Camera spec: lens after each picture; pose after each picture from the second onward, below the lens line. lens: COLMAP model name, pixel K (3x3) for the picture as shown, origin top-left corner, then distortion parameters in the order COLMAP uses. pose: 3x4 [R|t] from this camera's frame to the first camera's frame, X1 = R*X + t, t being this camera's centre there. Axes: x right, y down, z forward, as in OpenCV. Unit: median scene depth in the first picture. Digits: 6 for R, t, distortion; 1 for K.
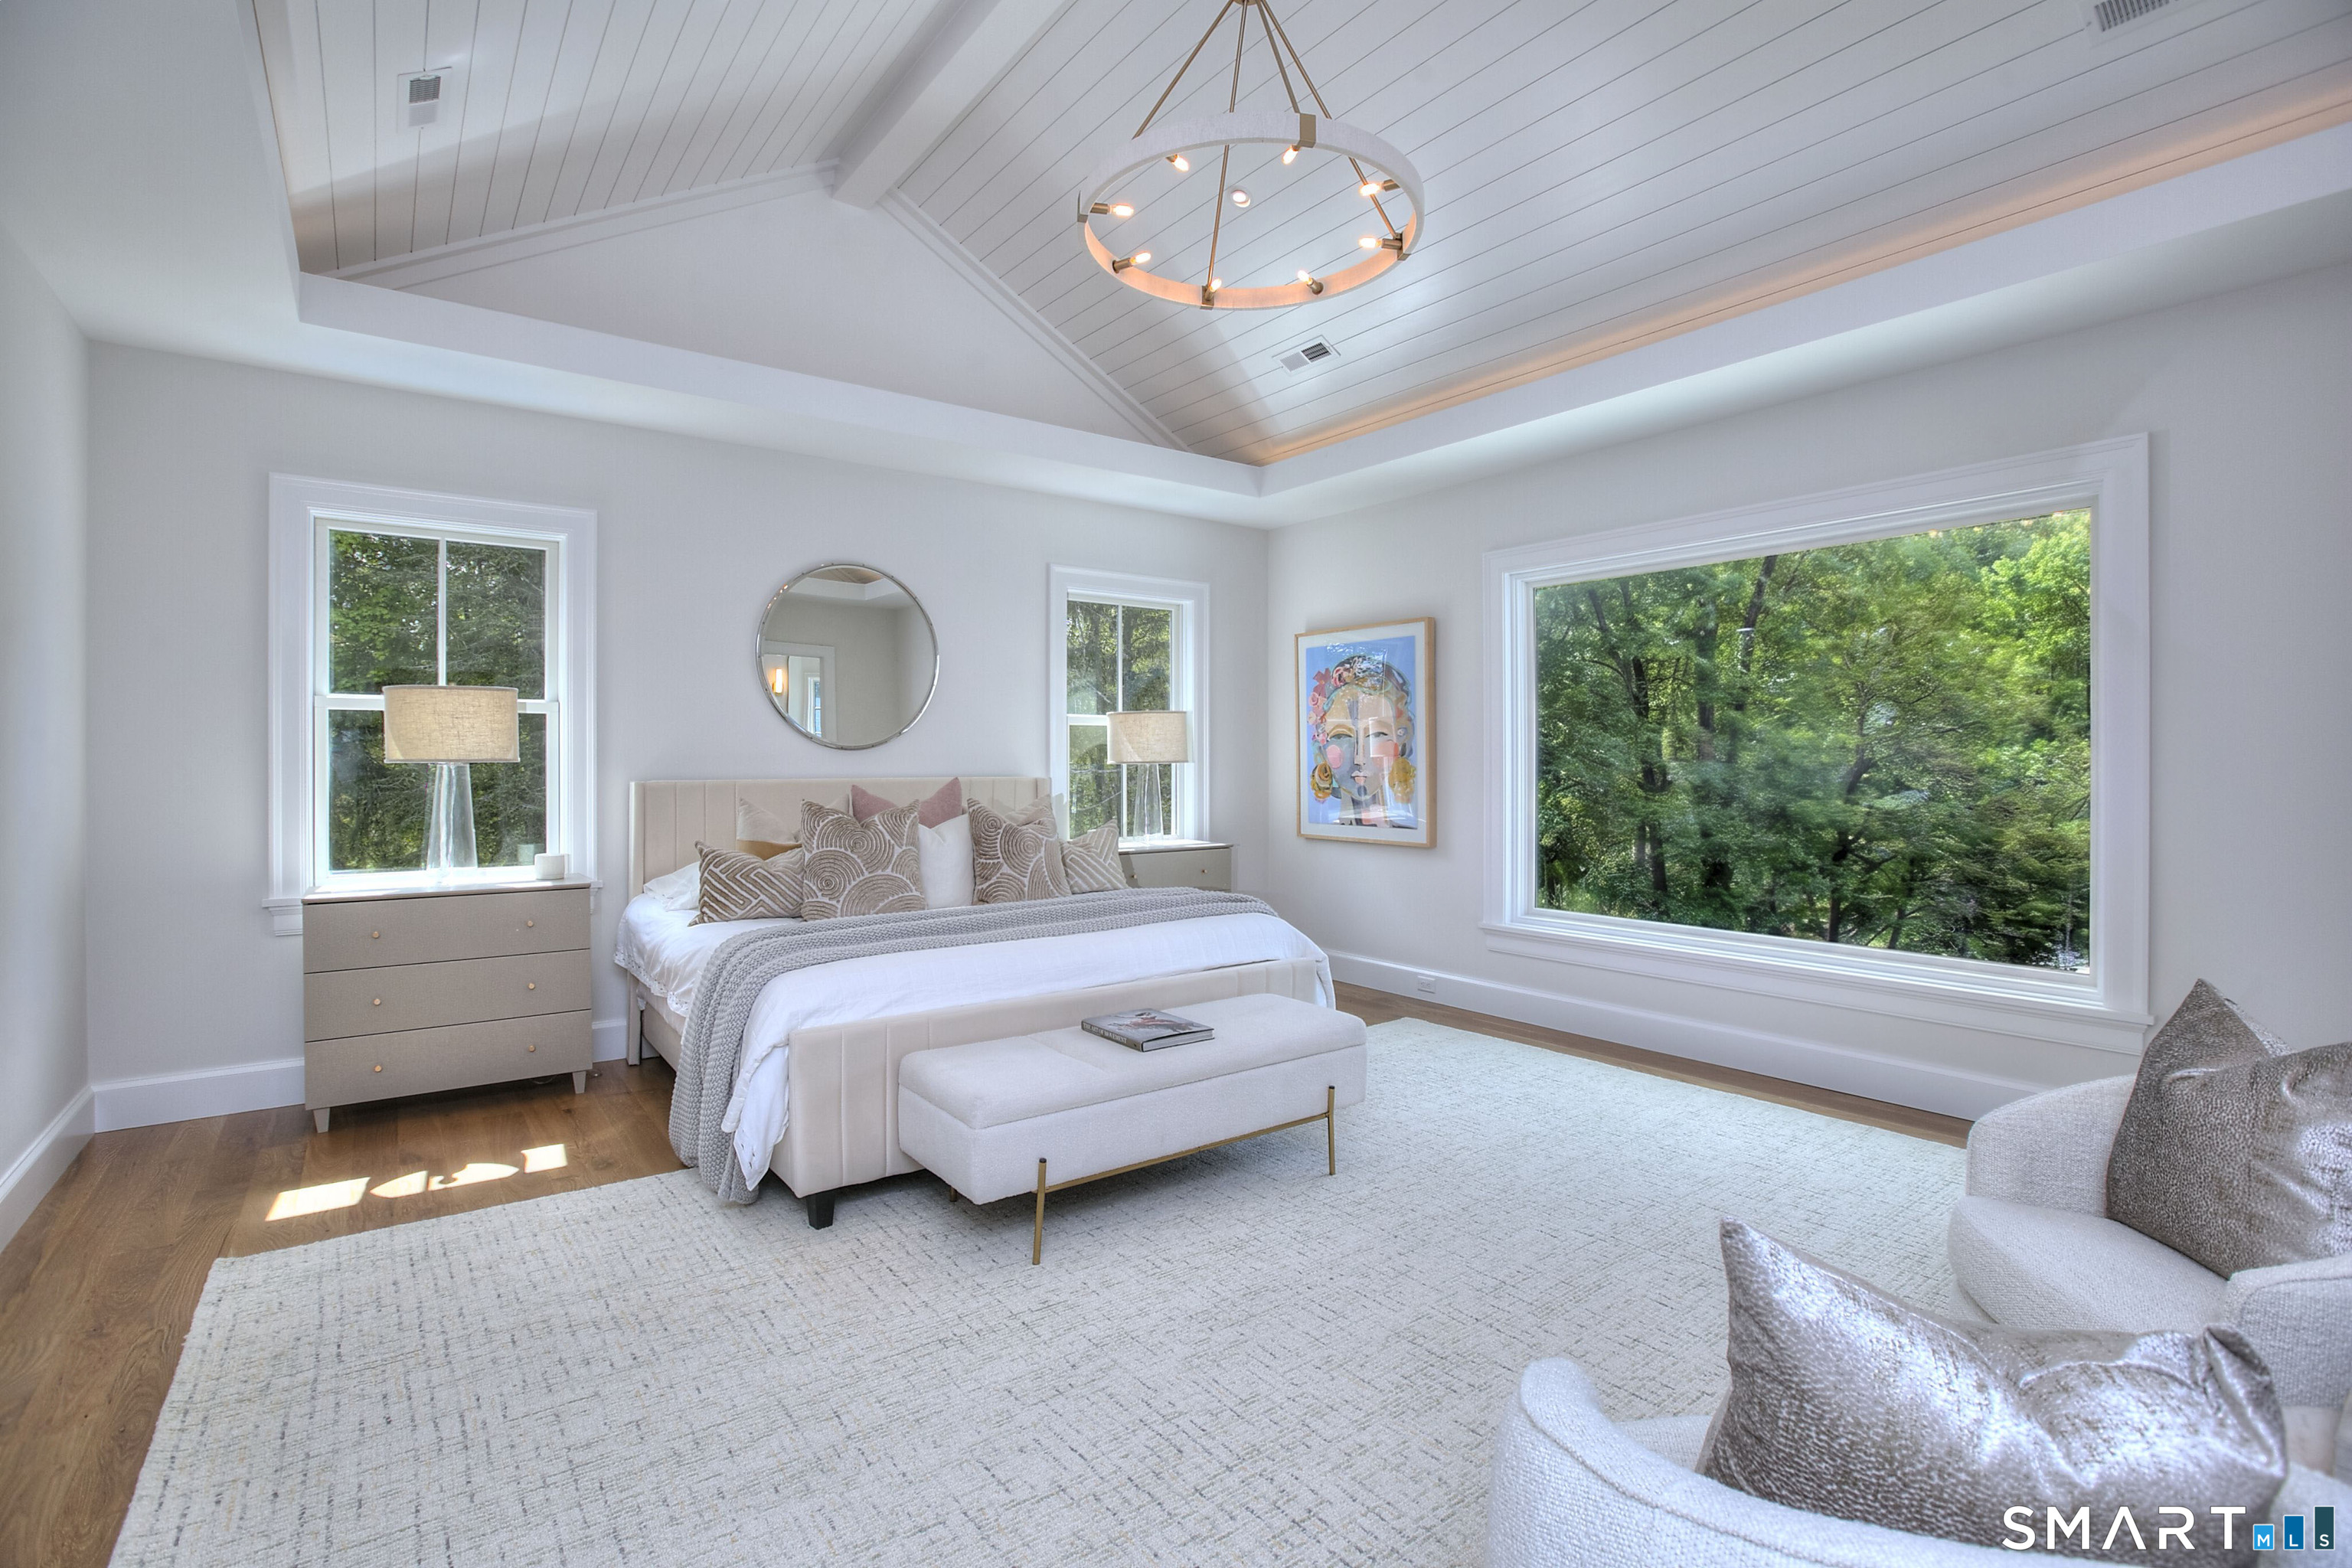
lens RADIAL K [[1101.6, 0, 1176.0], [0, 1101.6, 784.0], [0, 0, 1]] dist [-0.041424, 0.013728]
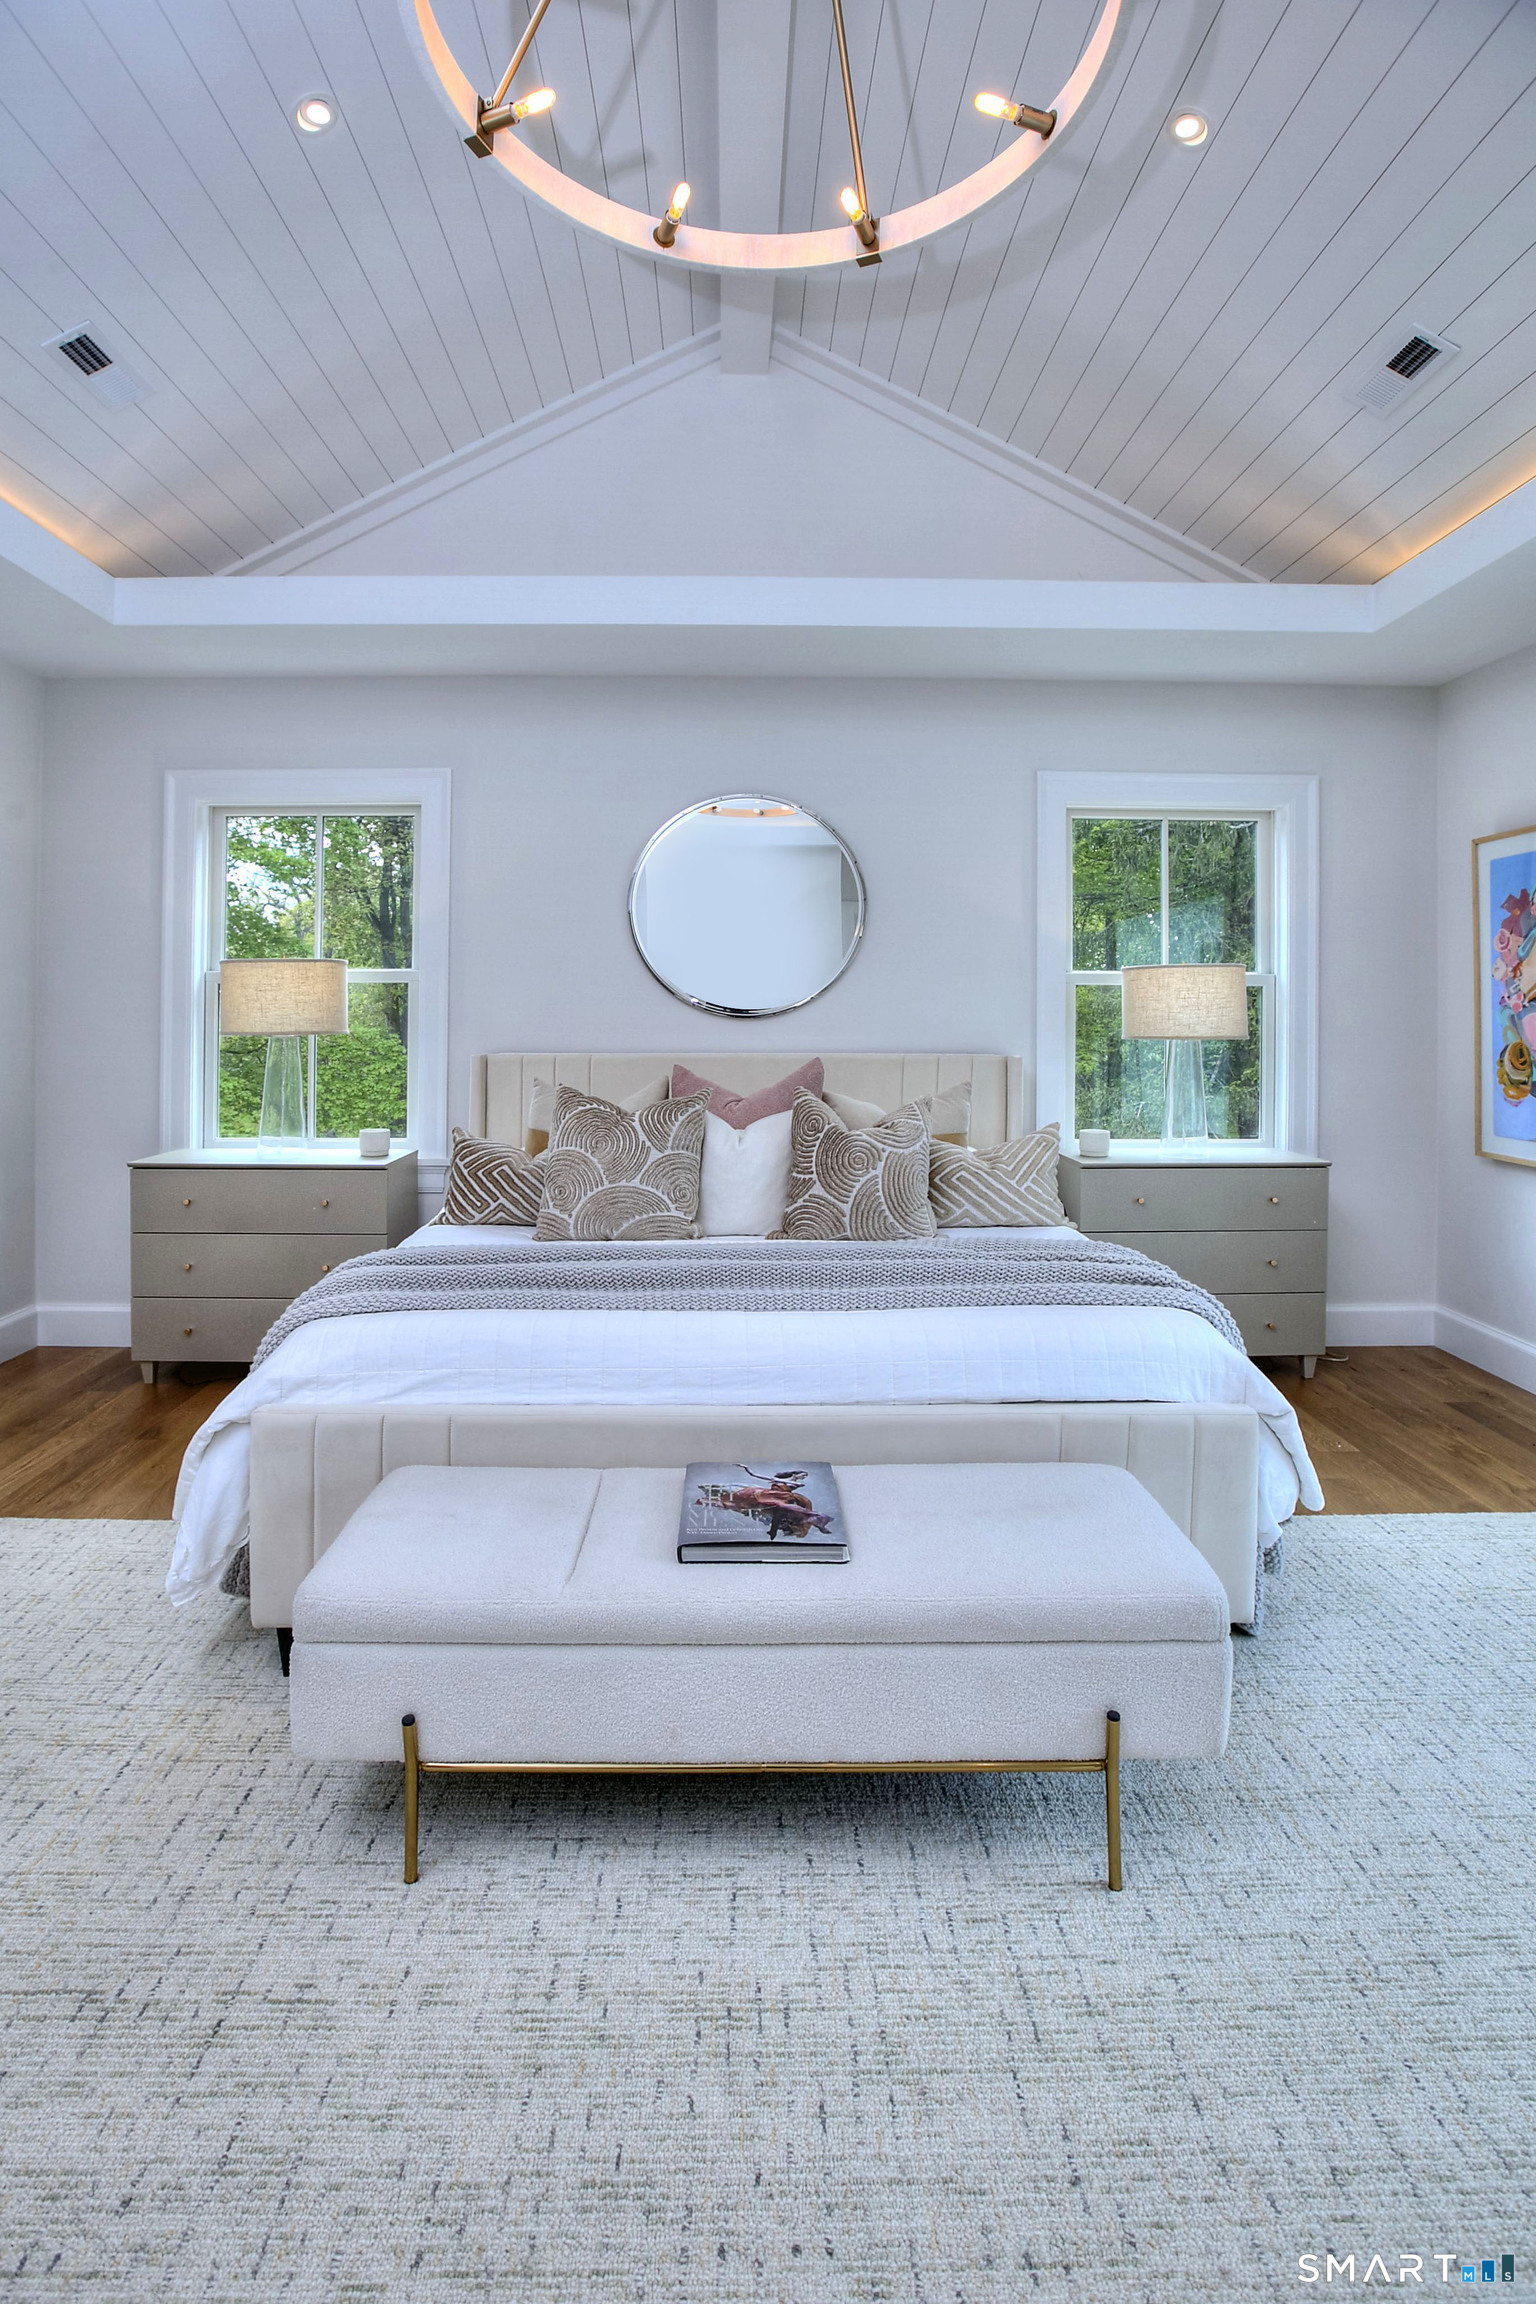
lens RADIAL K [[1079.1, 0, 754.7], [0, 1079.1, 1018.3], [0, 0, 1]] dist [-0.041424, 0.013728]
pose [[0.793186, 0.006155, -0.608948, 0.275880], [-0.018541, 0.999729, -0.014047, -0.027980], [0.608697, 0.022433, 0.793086, 0.463403]]
